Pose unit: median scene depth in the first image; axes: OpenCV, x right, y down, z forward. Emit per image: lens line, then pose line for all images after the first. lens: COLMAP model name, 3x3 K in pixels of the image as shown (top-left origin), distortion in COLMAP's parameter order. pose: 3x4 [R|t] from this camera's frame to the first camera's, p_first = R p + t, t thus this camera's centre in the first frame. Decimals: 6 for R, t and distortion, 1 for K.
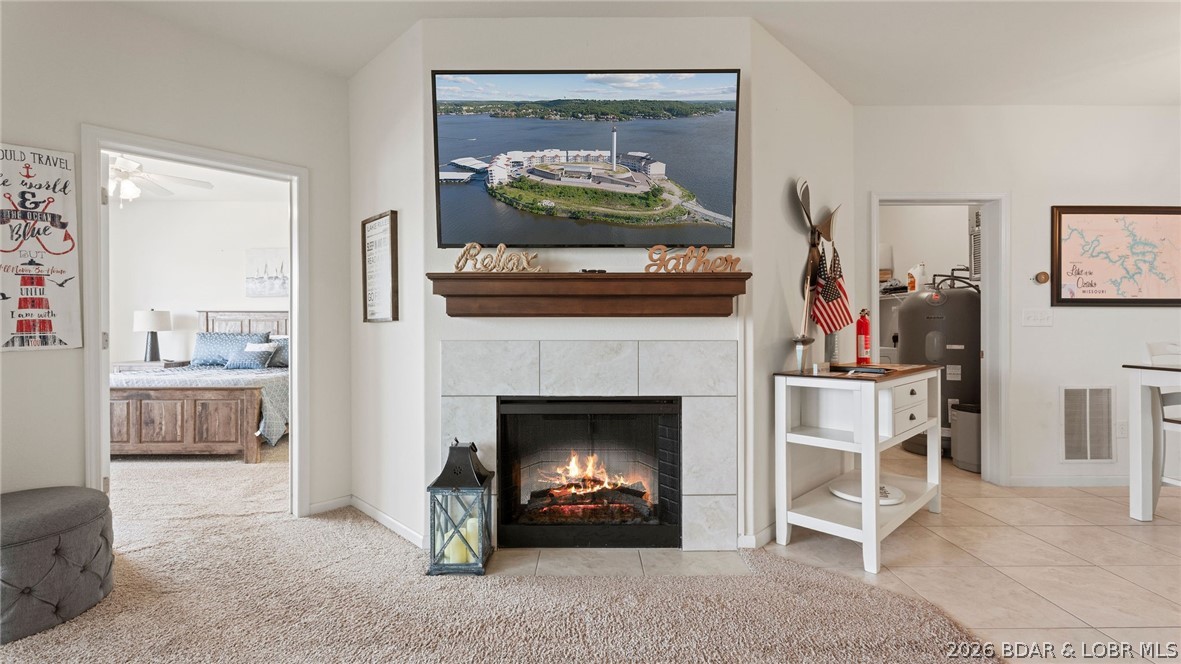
lens RADIAL K [[528.6, 0, 593.0], [0, 528.6, 329.1], [0, 0, 1]] dist [-0.000715, 0.000392]
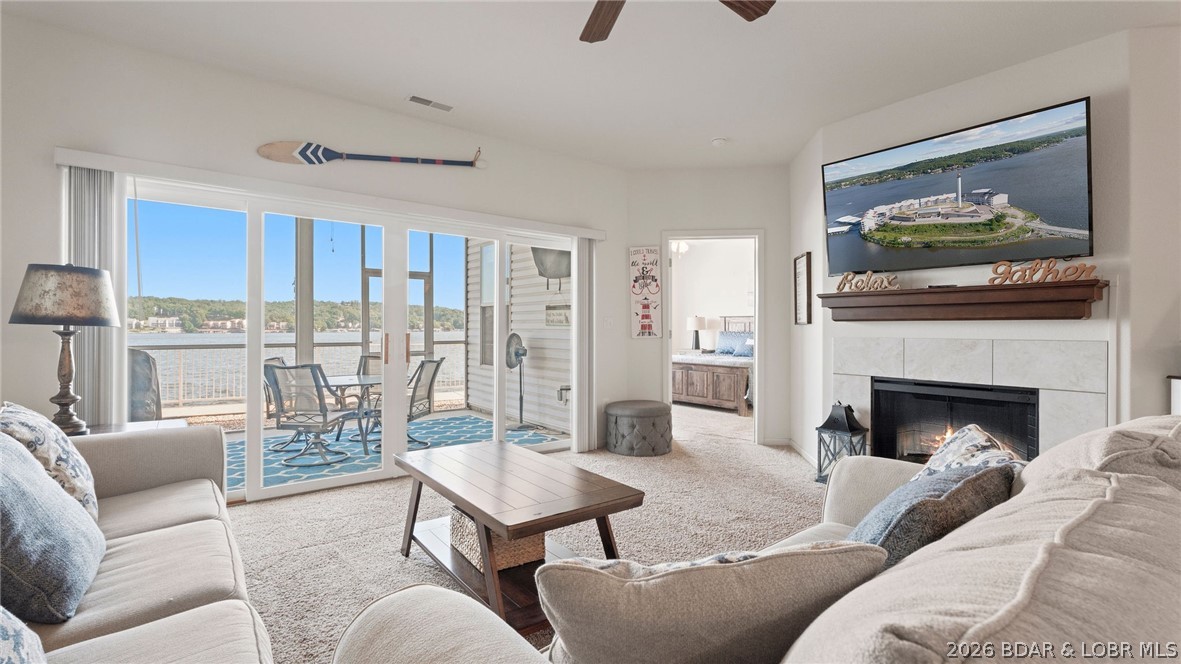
lens RADIAL K [[524.2, 0, 589.7], [0, 524.2, 326.7], [0, 0, 1]] dist [-0.002216, 0.000061]
pose [[0.613230, 0.000153, -0.789904, 0.475936], [-0.003965, 0.999988, -0.002885, -0.000676], [0.789894, 0.004901, 0.613223, -0.477838]]
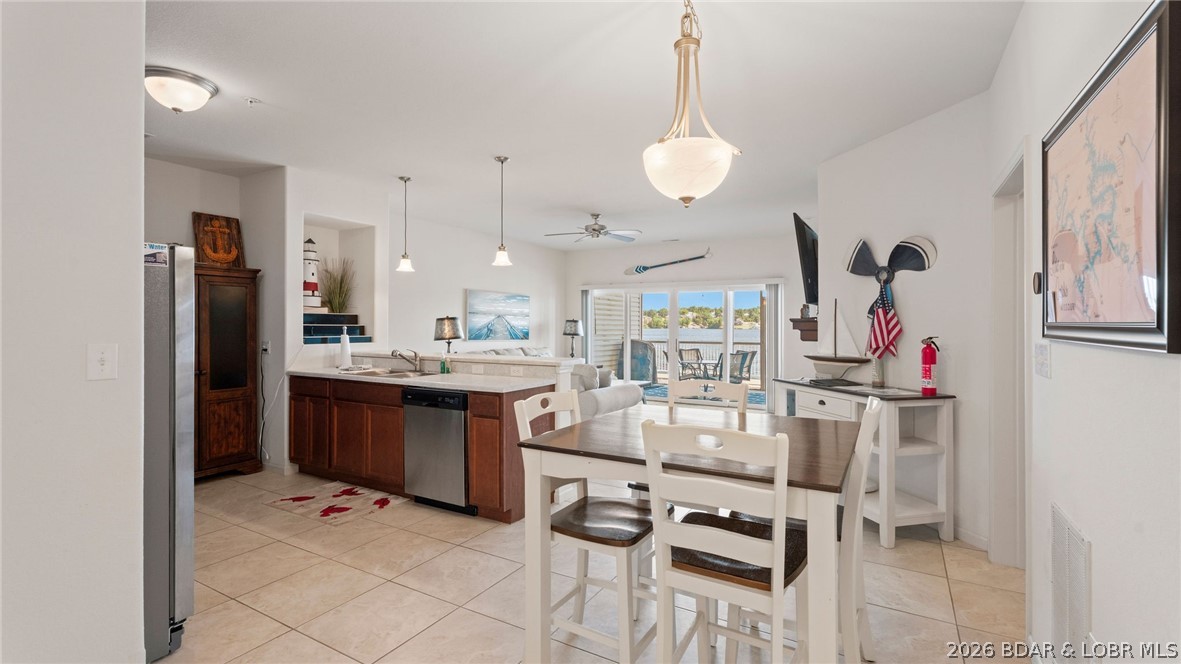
lens RADIAL K [[524.2, 0, 589.7], [0, 524.2, 326.7], [0, 0, 1]] dist [-0.002216, 0.000061]
pose [[-0.505680, 0.004581, -0.862709, 2.128960], [-0.000633, 0.999984, 0.005681, -0.079930], [0.862721, 0.003419, -0.505669, 1.213834]]
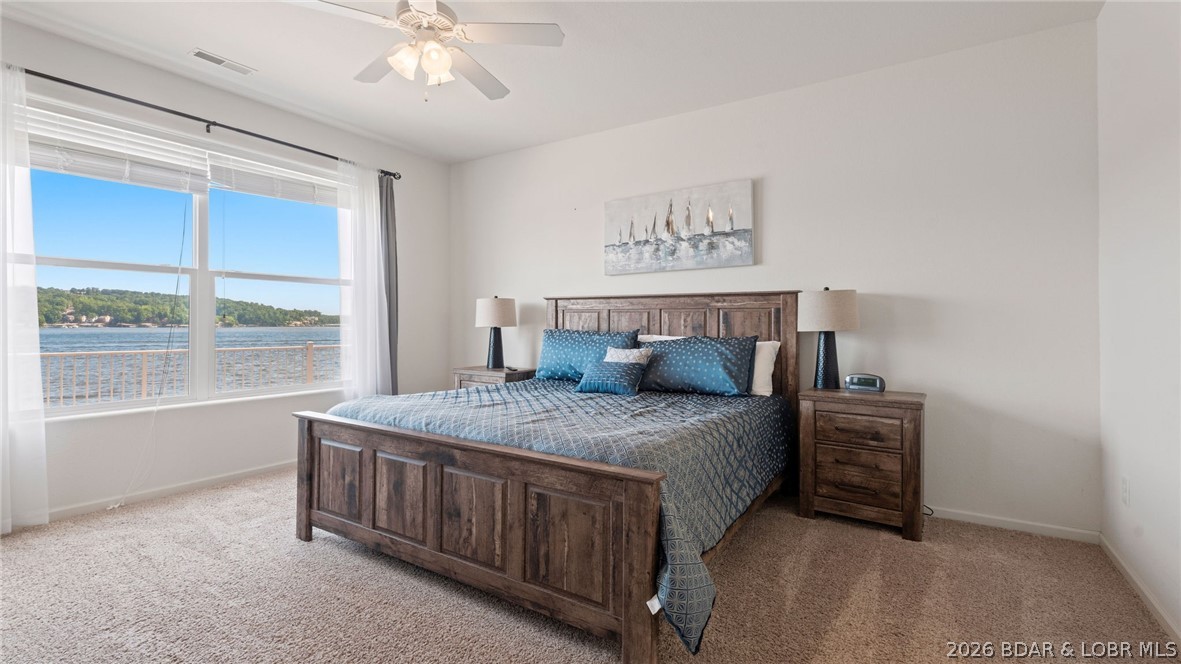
lens RADIAL K [[533.2, 0, 597.8], [0, 533.2, 336.4], [0, 0, 1]] dist [0.002502, -0.016972]
pose [[0.845322, 0.017399, -0.533974, -0.784867], [-0.007342, 0.999754, 0.020953, 0.001605], [0.534207, -0.013791, 0.845241, 1.106475]]
